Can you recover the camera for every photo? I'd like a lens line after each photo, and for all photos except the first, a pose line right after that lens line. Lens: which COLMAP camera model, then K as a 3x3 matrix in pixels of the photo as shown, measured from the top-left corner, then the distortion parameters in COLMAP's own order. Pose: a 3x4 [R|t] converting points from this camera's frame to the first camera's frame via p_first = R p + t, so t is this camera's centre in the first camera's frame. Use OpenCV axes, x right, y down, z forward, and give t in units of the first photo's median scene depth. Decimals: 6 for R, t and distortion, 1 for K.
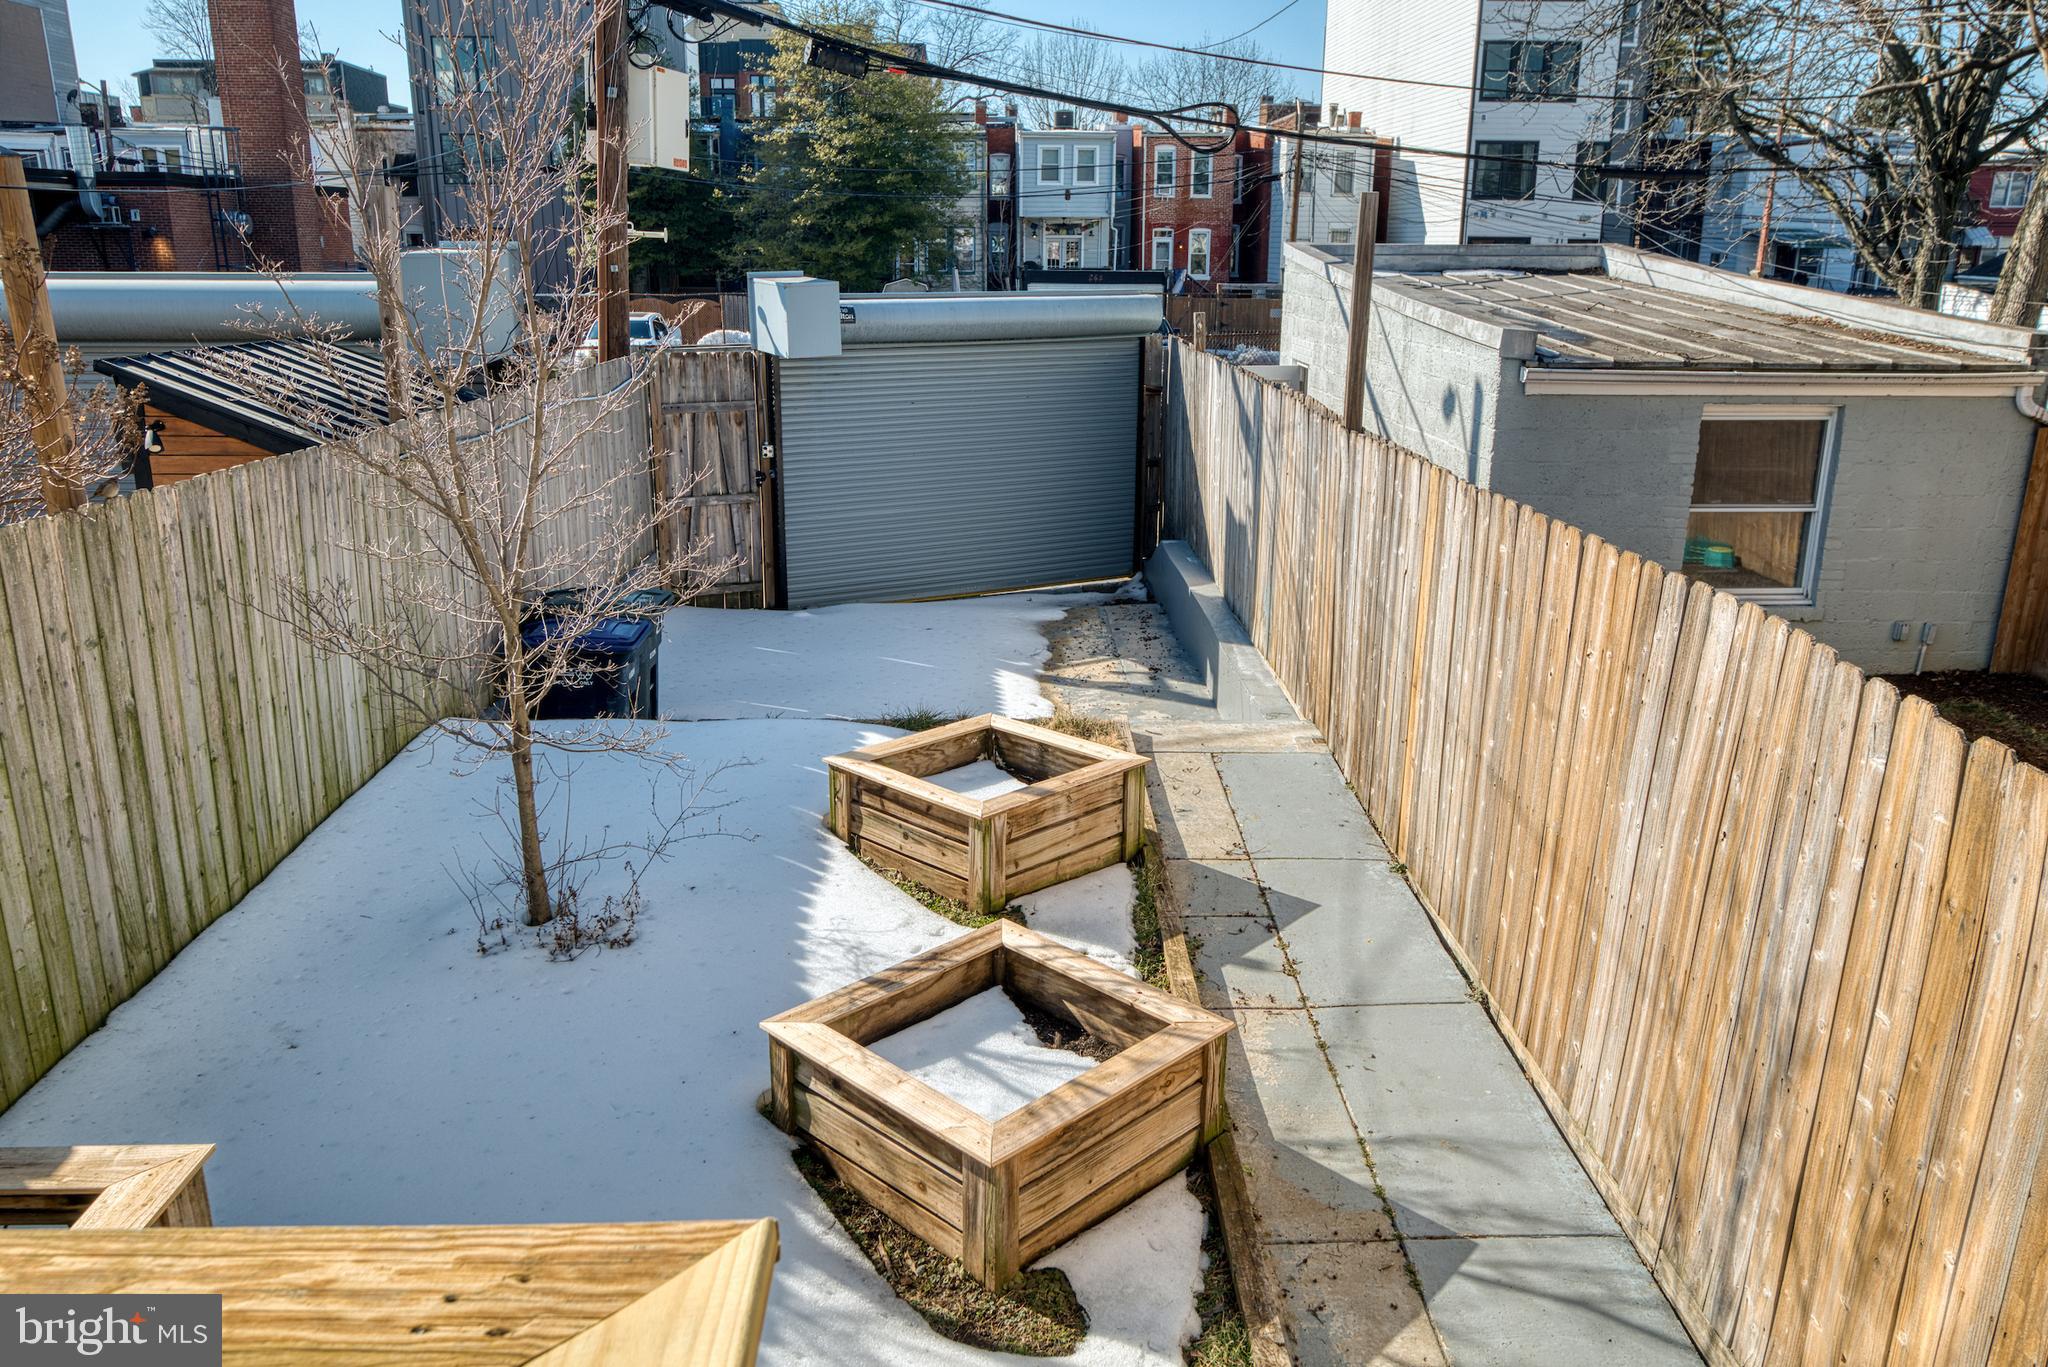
lens RADIAL K [[1565.7, 0, 1011.8], [0, 1565.7, 699.6], [0, 0, 1]] dist [-0.001256, -0.000296]
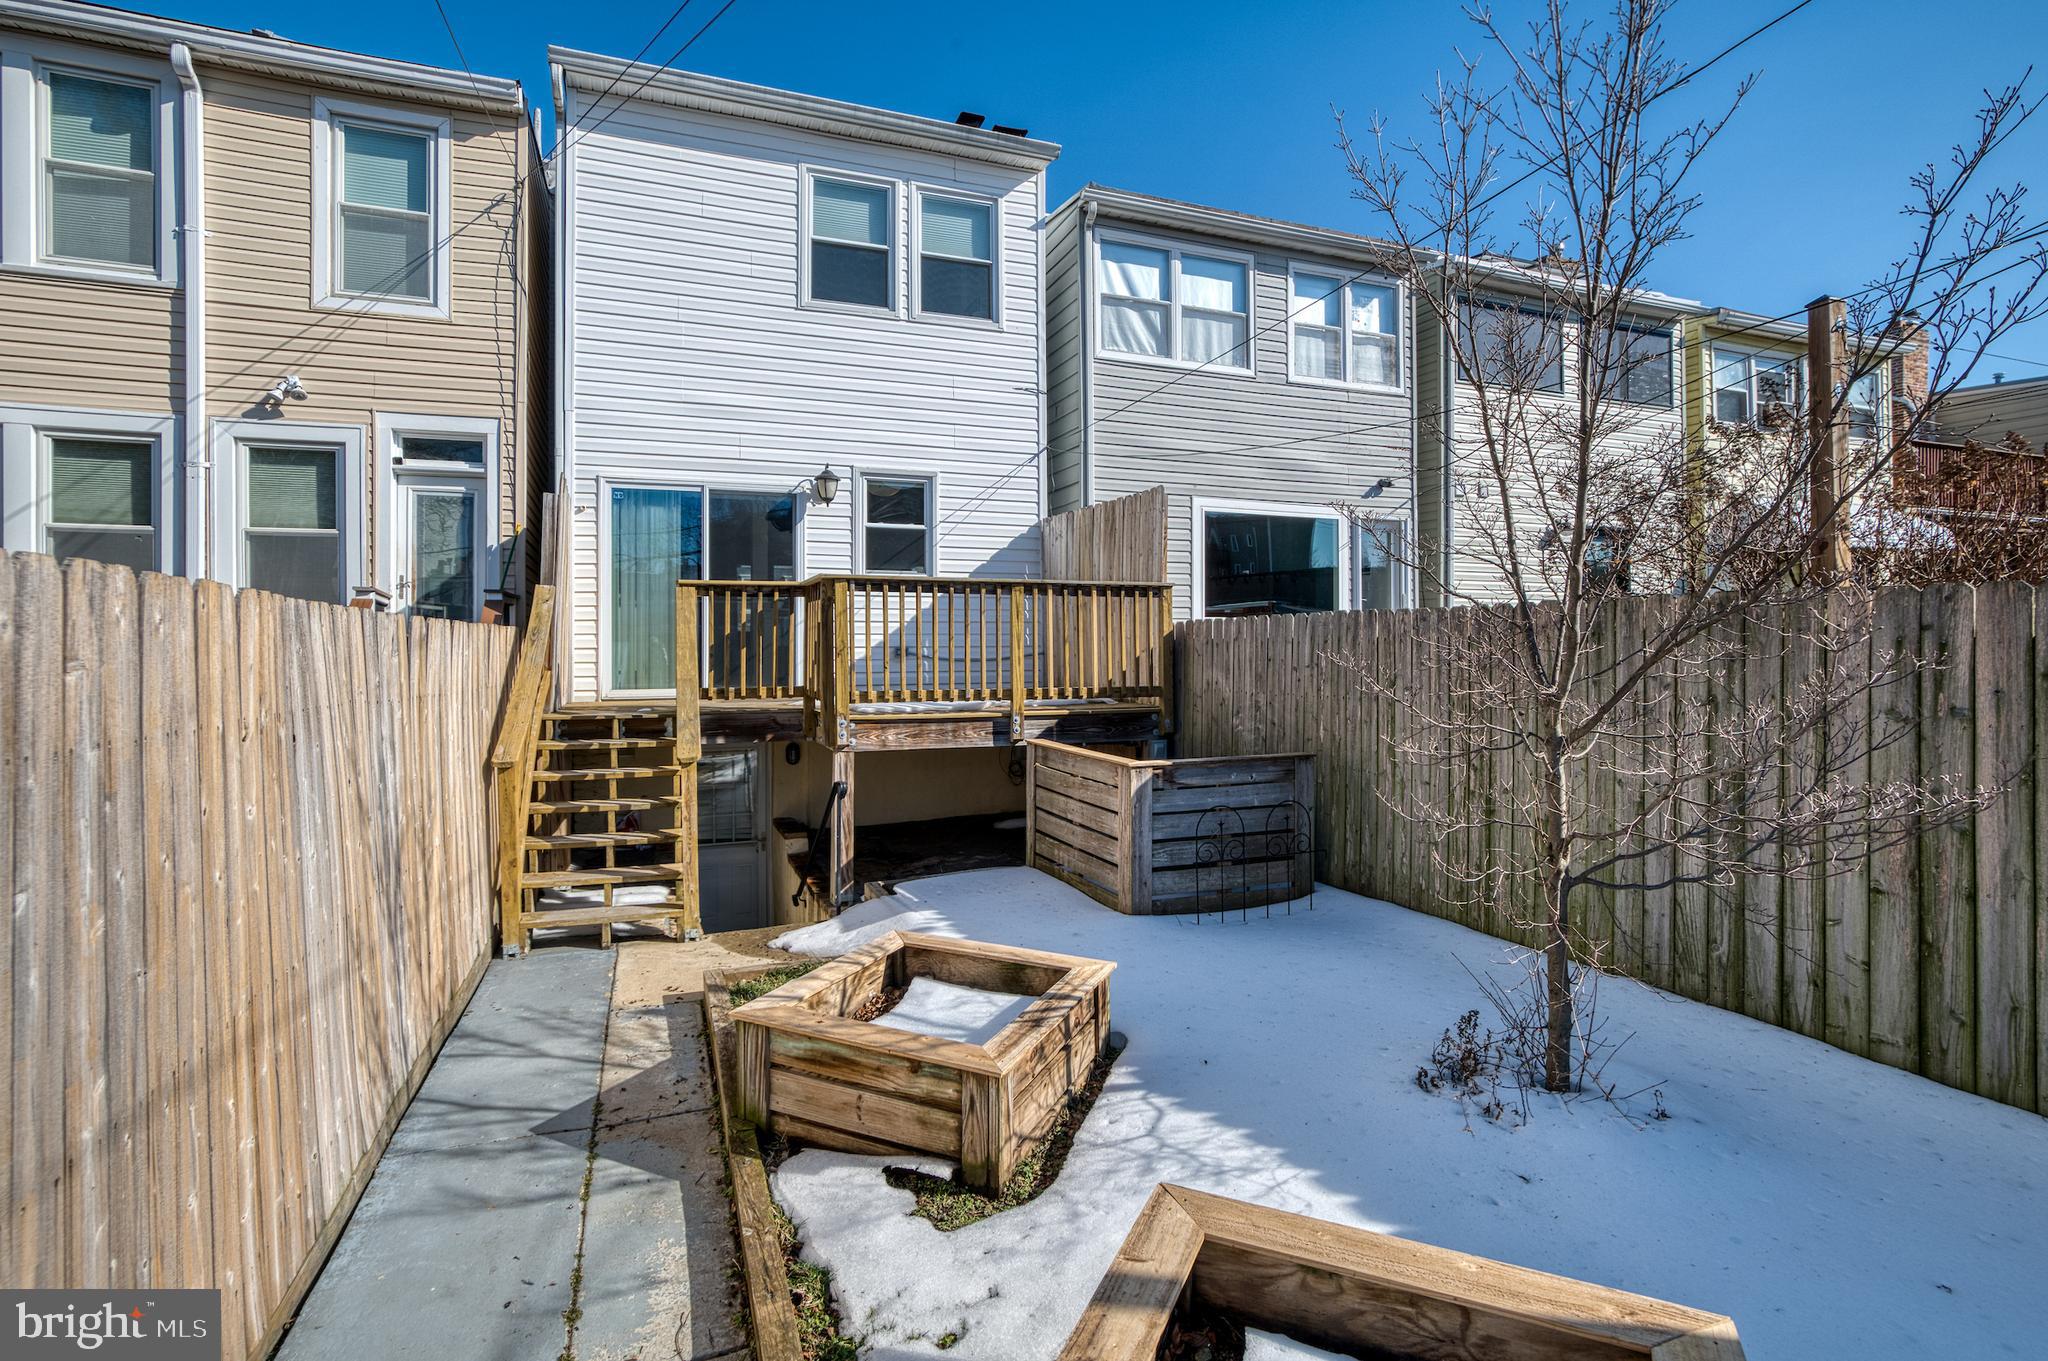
lens RADIAL K [[955.5, 0, 1039.4], [0, 955.5, 669.1], [0, 0, 1]] dist [-0.031810, 0.016307]
pose [[-0.928726, -0.000557, -0.370766, 0.127292], [-0.102802, 0.961179, 0.256061, -0.152149], [0.356230, 0.275926, -0.892729, 1.094521]]
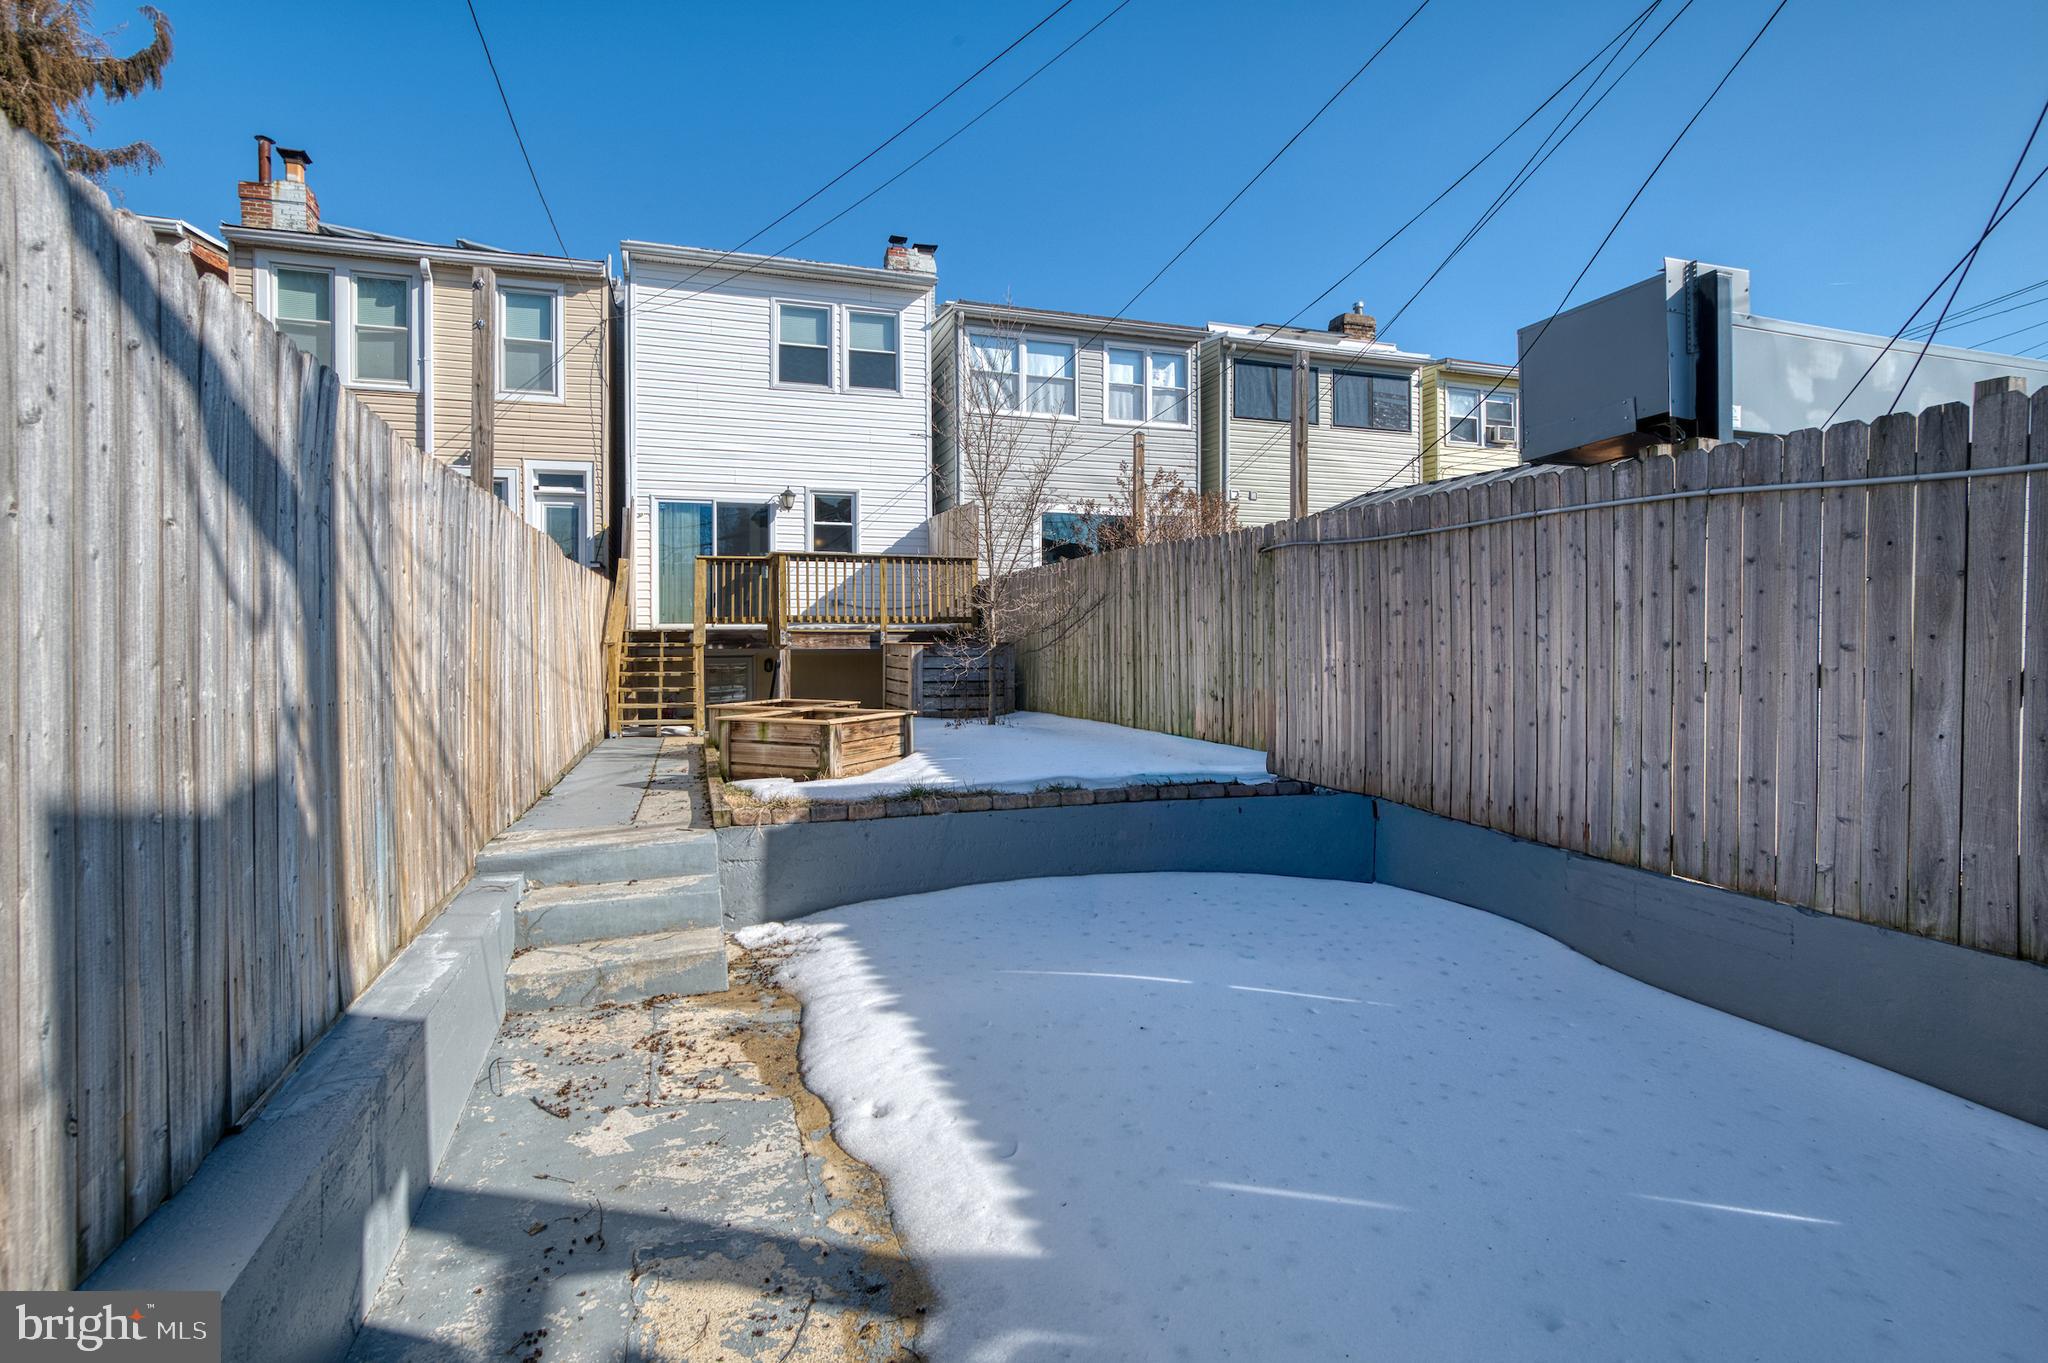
lens RADIAL K [[955.5, 0, 1013.5], [0, 955.5, 682.9], [0, 0, 1]] dist [-0.031810, 0.016307]
pose [[-0.949736, 0.003875, -0.313029, 0.100051], [-0.089745, 0.954584, 0.284103, -0.298928], [0.299914, 0.297916, -0.906255, 2.028198]]
